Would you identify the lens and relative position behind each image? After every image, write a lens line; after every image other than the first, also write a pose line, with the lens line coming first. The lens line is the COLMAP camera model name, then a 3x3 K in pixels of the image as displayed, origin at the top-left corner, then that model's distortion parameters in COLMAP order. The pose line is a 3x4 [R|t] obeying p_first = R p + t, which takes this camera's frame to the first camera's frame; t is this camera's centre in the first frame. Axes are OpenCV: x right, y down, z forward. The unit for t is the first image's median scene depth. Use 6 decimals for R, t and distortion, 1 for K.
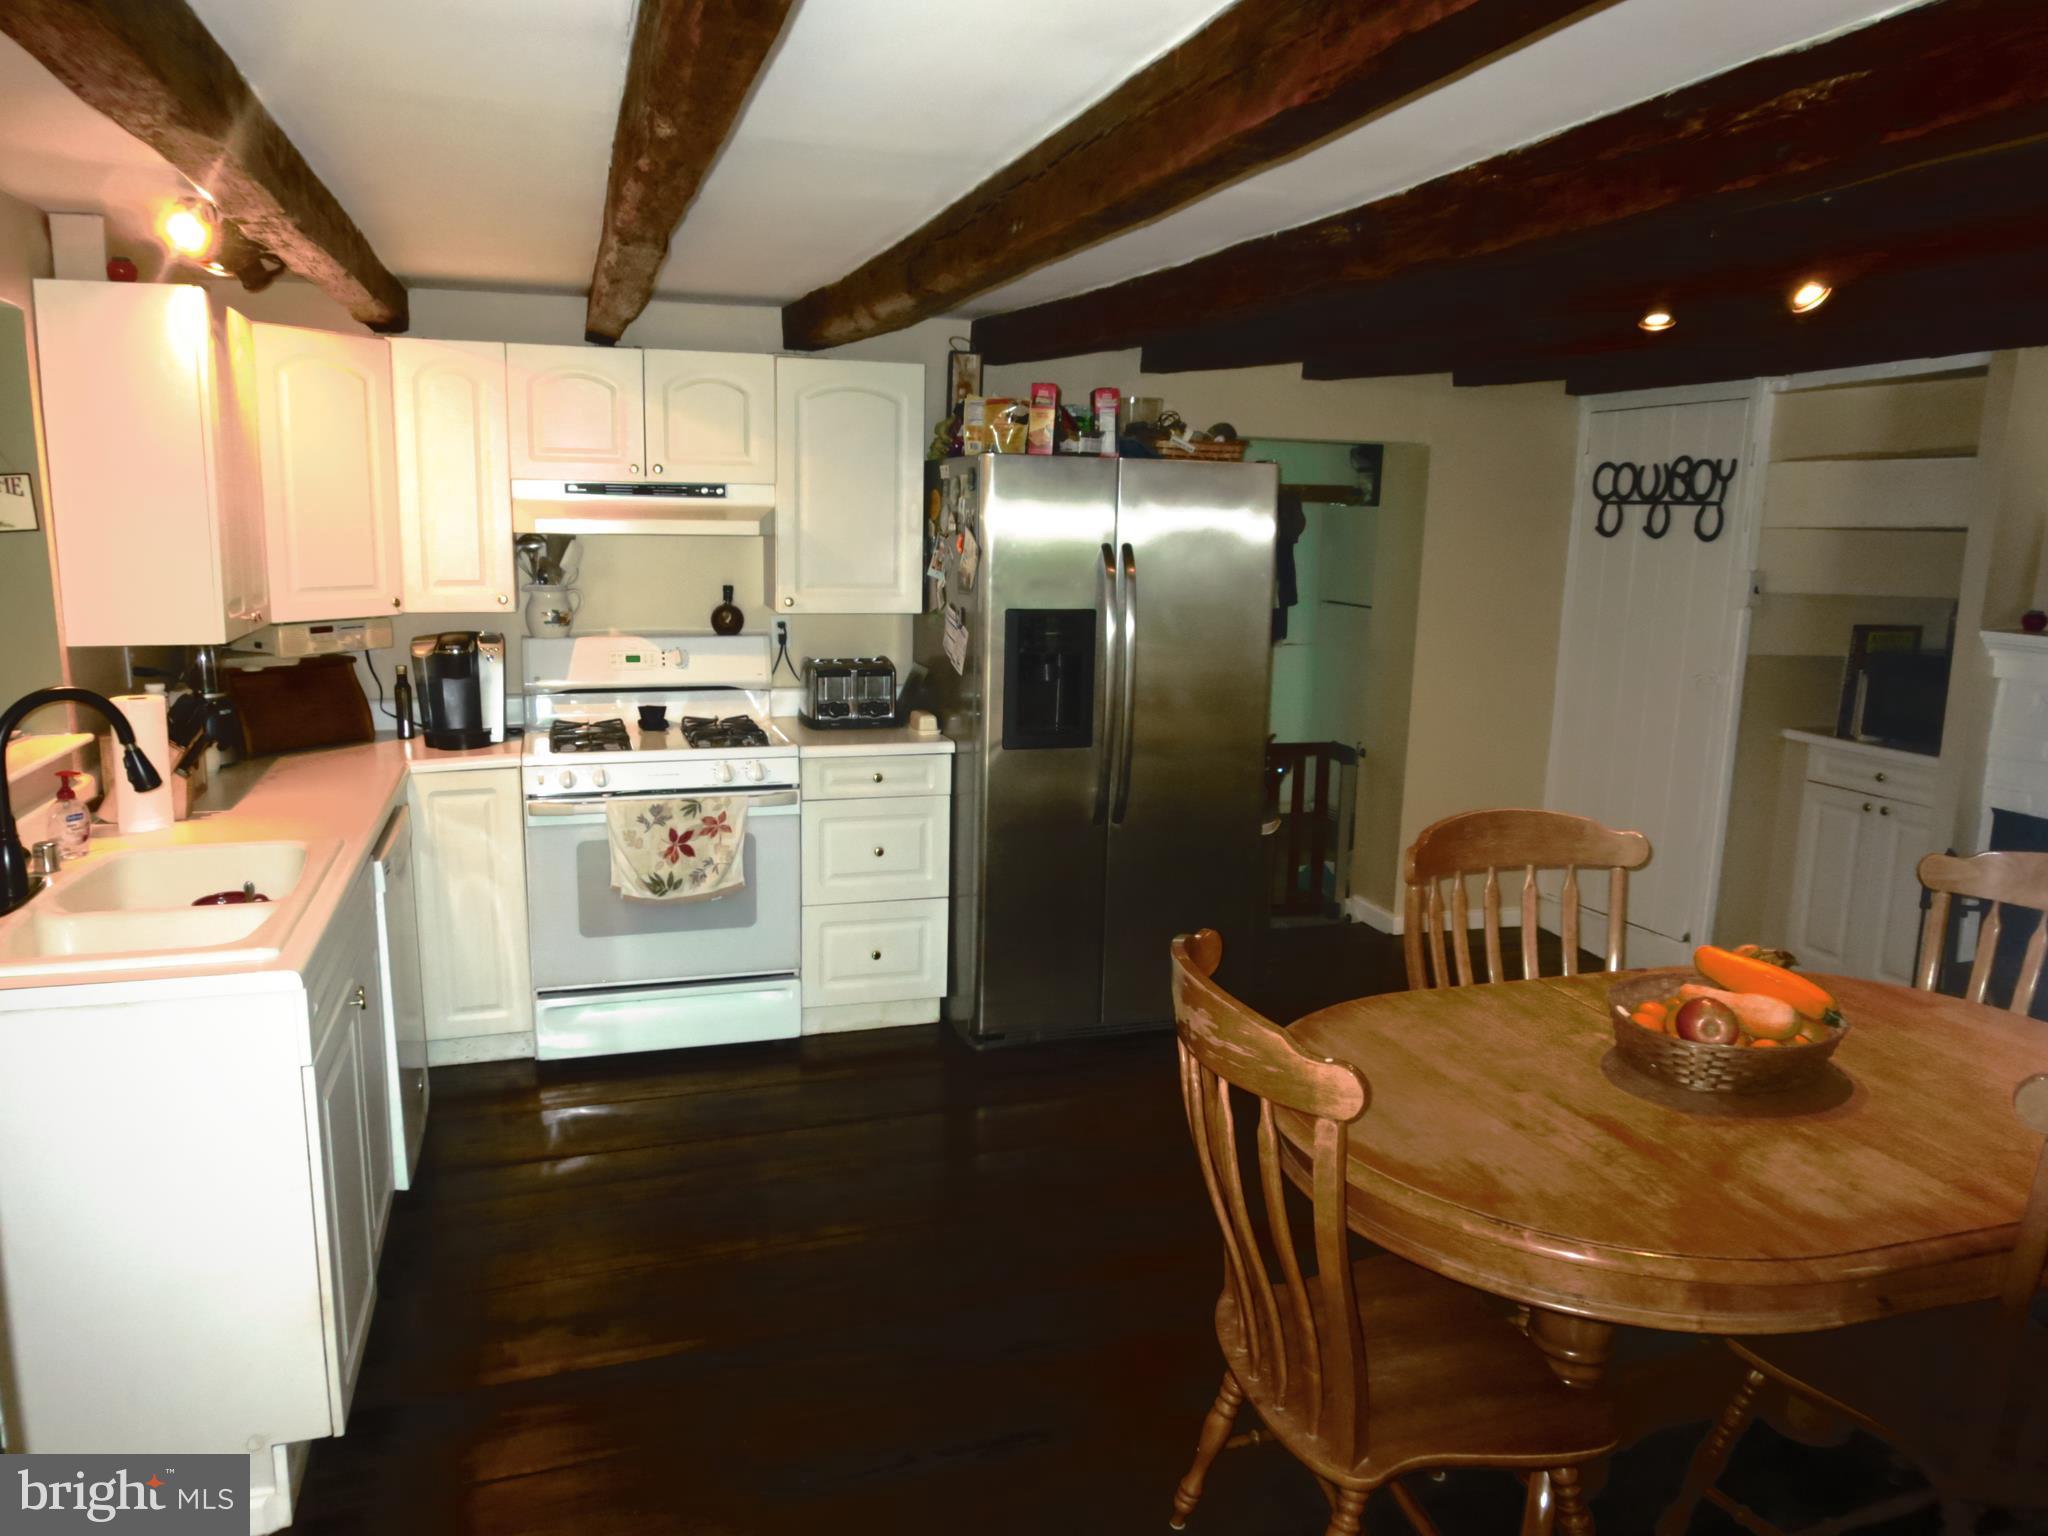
lens RADIAL K [[1440.5, 0, 1024.0], [0, 1440.5, 768.0], [0, 0, 1]] dist [-0.027971, 0.007288]
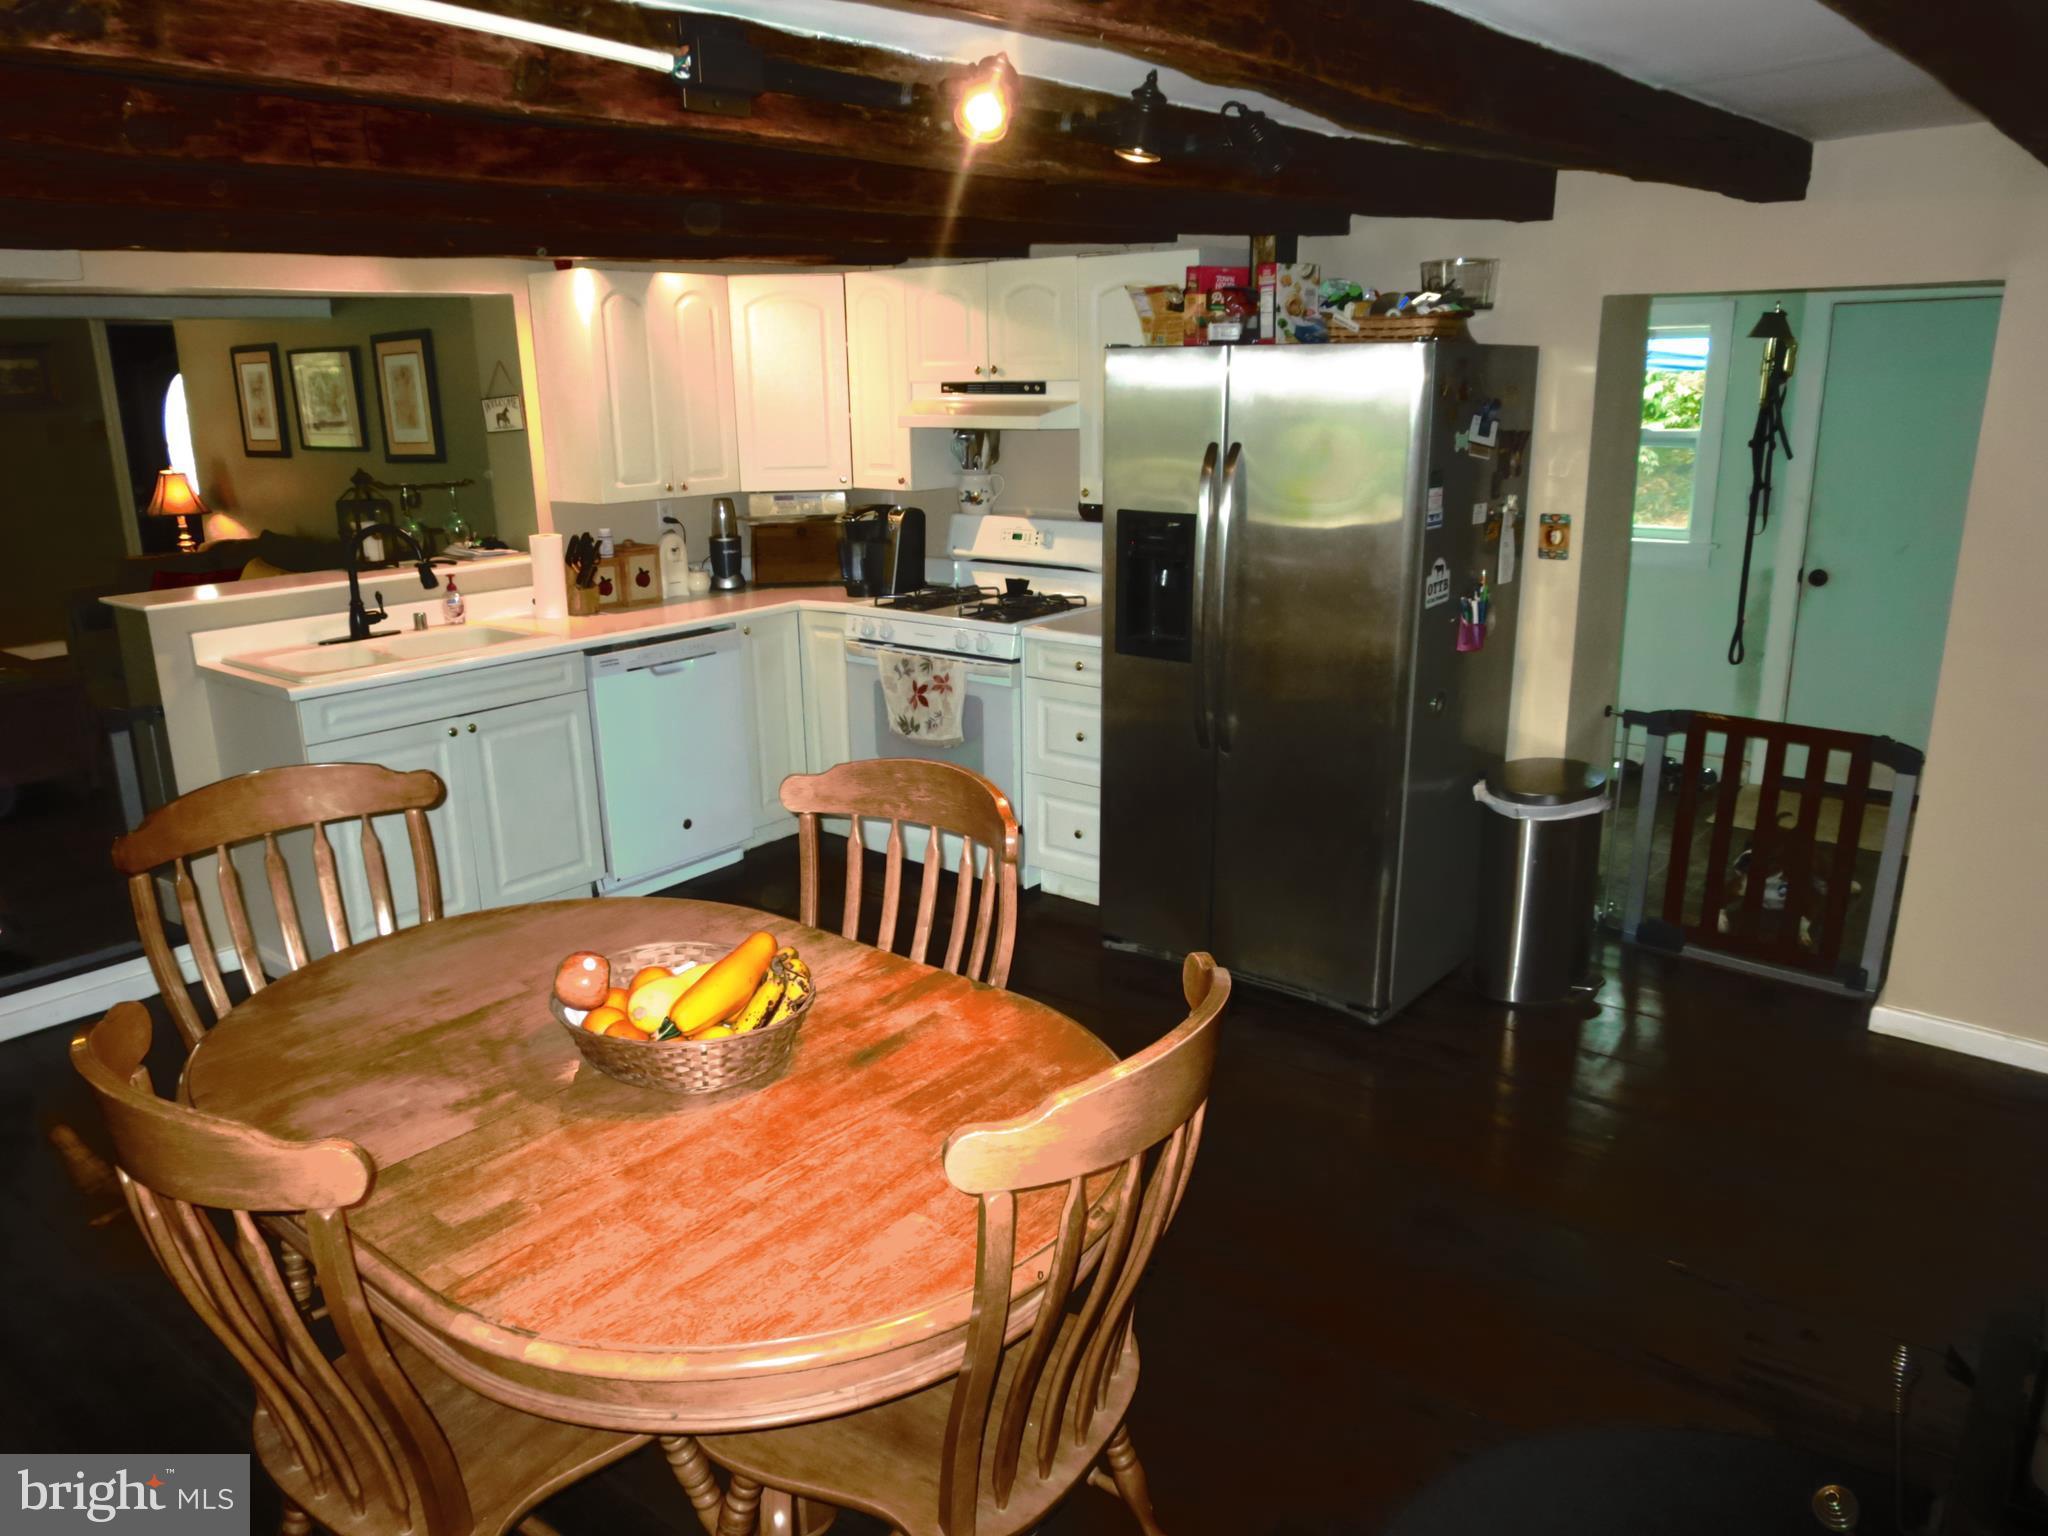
lens RADIAL K [[1458.9, 0, 1020.6], [0, 1458.9, 772.2], [0, 0, 1]] dist [-0.025121, 0.010528]
pose [[0.537595, 0.198487, -0.819509, 0.772673], [-0.125982, 0.979898, 0.154691, -0.077649], [0.833739, 0.020082, 0.551794, 0.391614]]
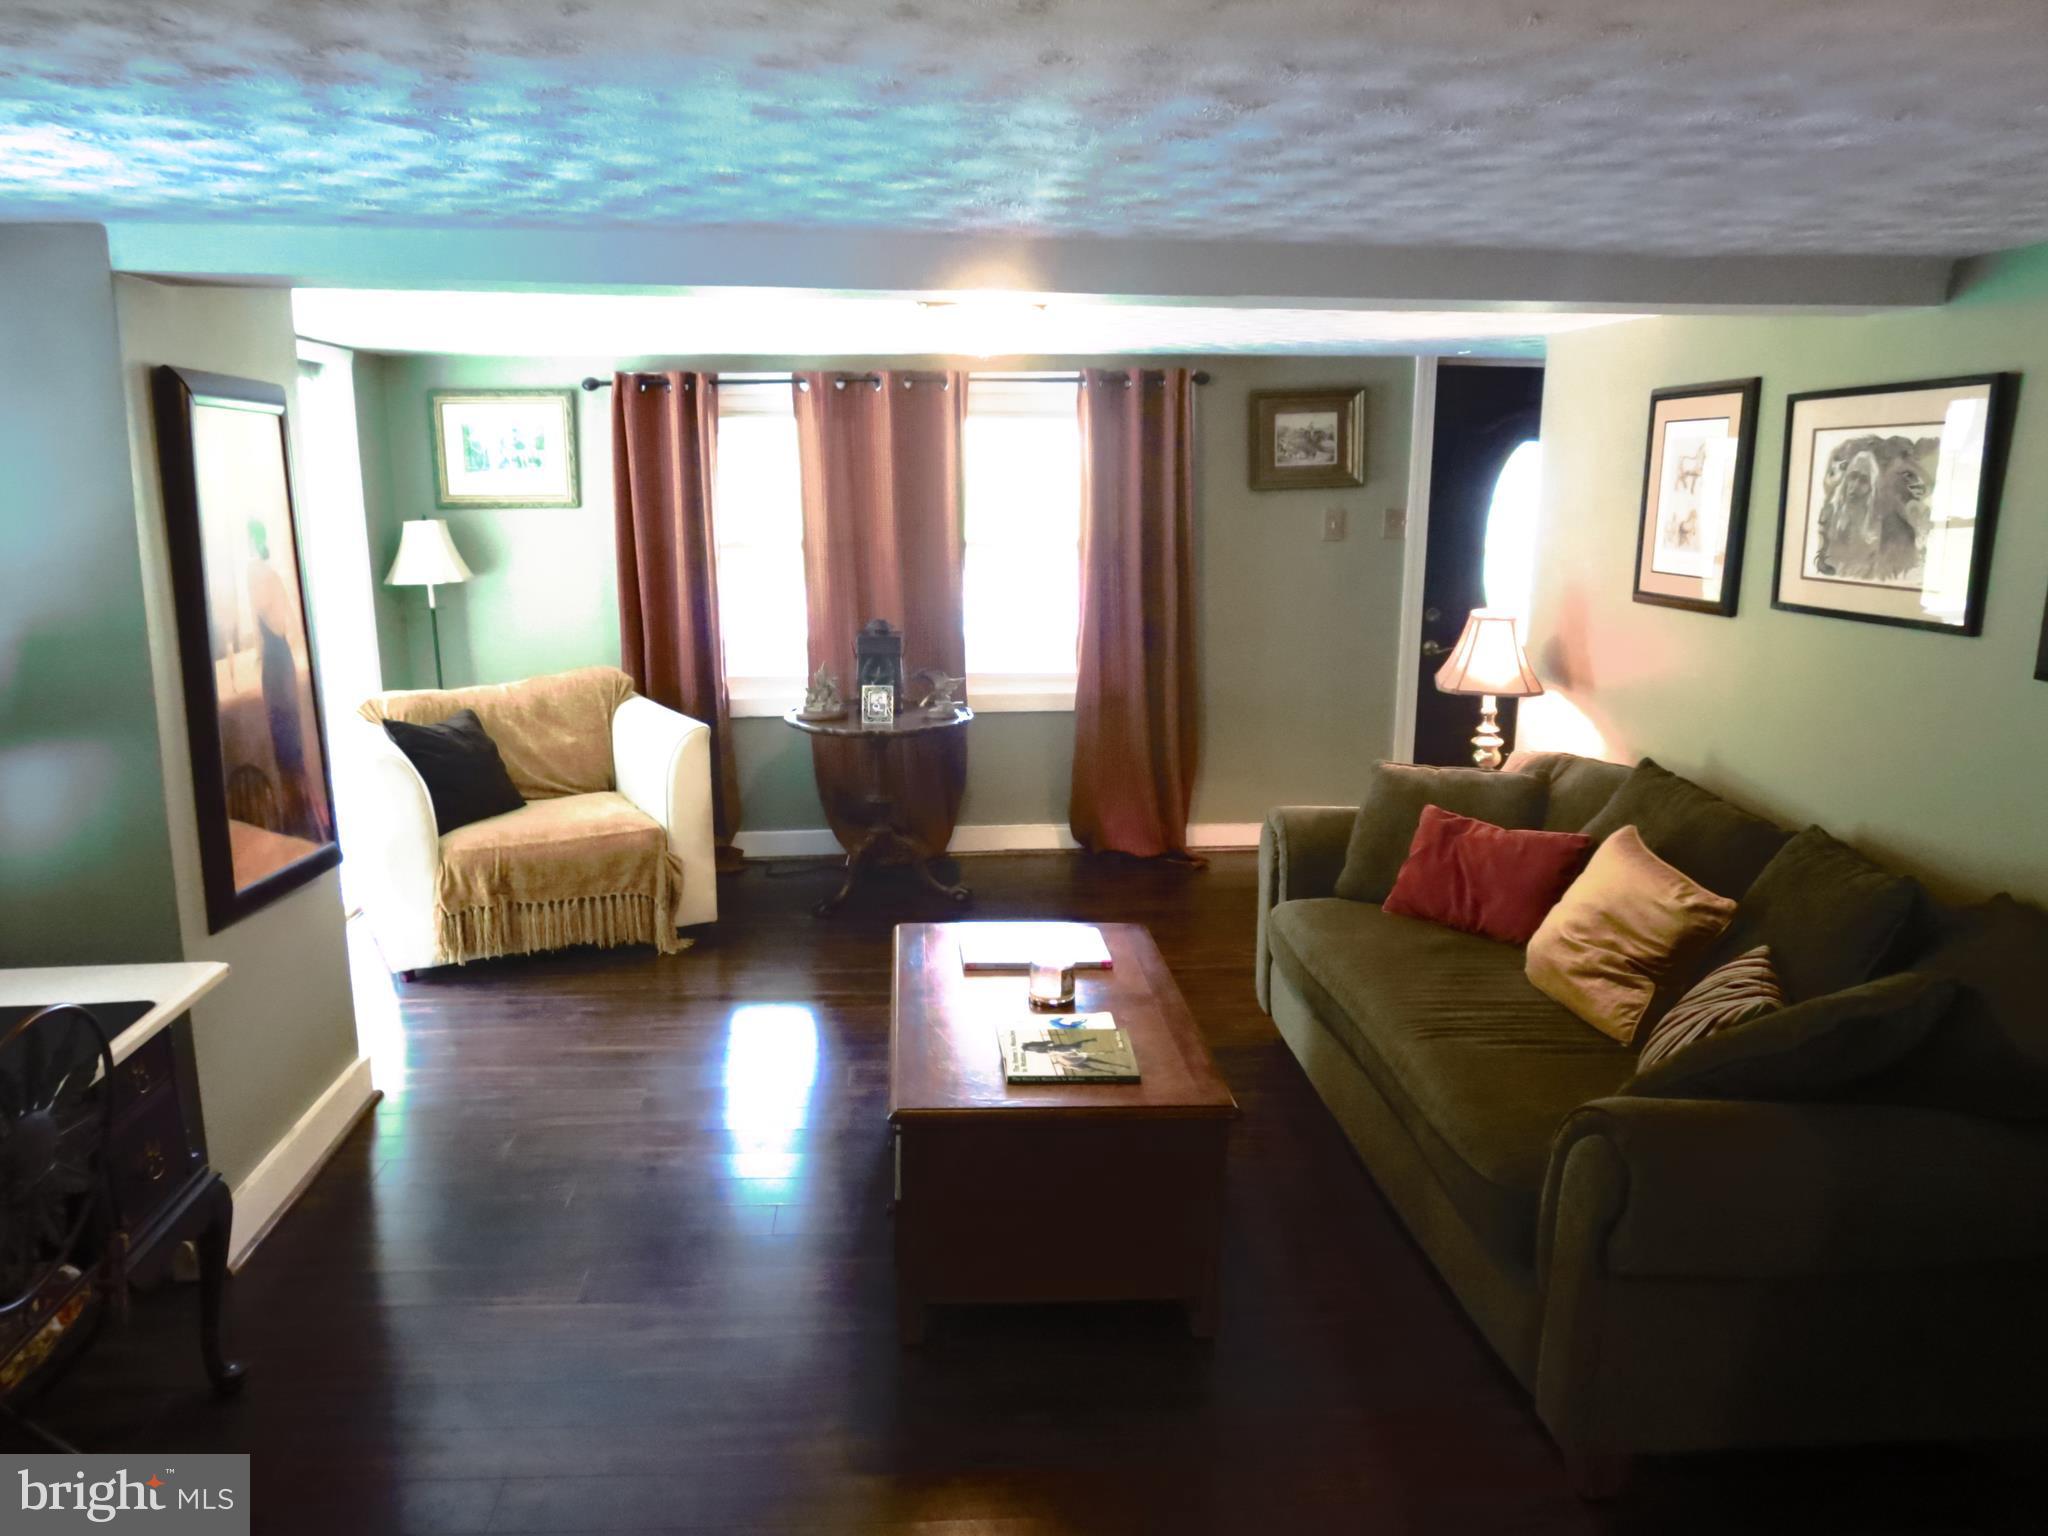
lens RADIAL K [[1458.9, 0, 1020.6], [0, 1458.9, 772.2], [0, 0, 1]] dist [-0.025121, 0.010528]
pose [[-0.245782, 0.184791, -0.951548, -0.280069], [-0.183655, 0.955002, 0.232900, -0.102274], [0.951768, 0.231999, -0.200784, 0.414066]]
